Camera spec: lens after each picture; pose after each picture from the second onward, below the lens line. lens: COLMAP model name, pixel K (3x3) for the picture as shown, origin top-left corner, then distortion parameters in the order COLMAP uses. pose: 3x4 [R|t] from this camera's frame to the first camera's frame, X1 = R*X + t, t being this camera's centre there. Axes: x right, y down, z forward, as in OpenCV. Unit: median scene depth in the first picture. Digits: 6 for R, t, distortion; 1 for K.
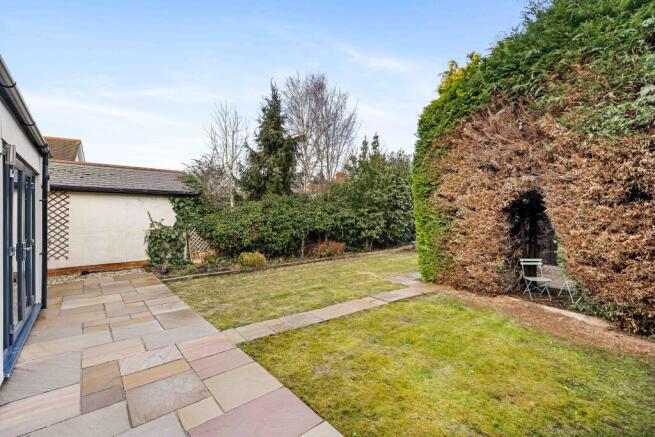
lens RADIAL K [[275.6, 0, 325.0], [0, 275.6, 219.0], [0, 0, 1]] dist [0.002360, 0.000559]
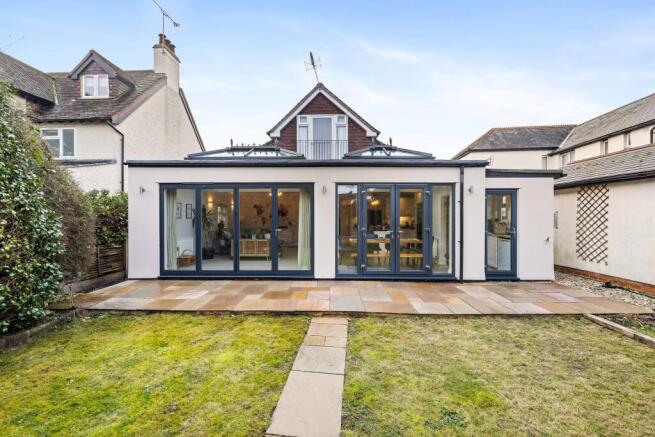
lens RADIAL K [[275.6, 0, 325.1], [0, 275.6, 217.5], [0, 0, 1]] dist [0.002360, 0.000559]
pose [[-0.701454, -0.012538, -0.712605, 0.257550], [-0.009071, 0.999921, -0.008665, 0.017095], [0.712657, 0.000386, -0.701512, 0.985095]]
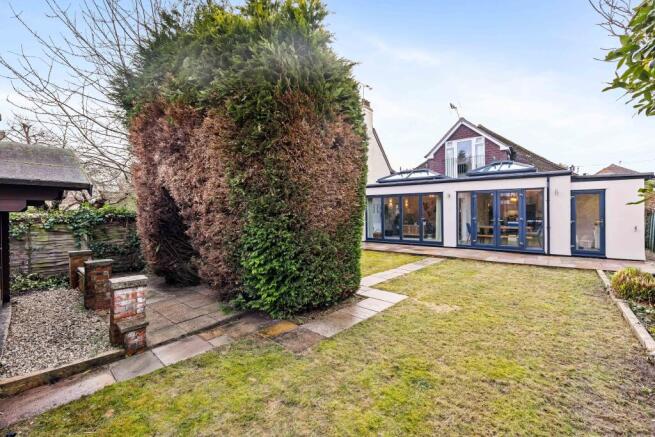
lens RADIAL K [[275.6, 0, 325.8], [0, 275.6, 214.2], [0, 0, 1]] dist [0.002360, 0.000559]
pose [[-0.989751, -0.004169, -0.142741, 1.038171], [-0.005143, 0.999966, 0.006455, 0.016705], [0.142709, 0.007123, -0.989739, 3.277685]]
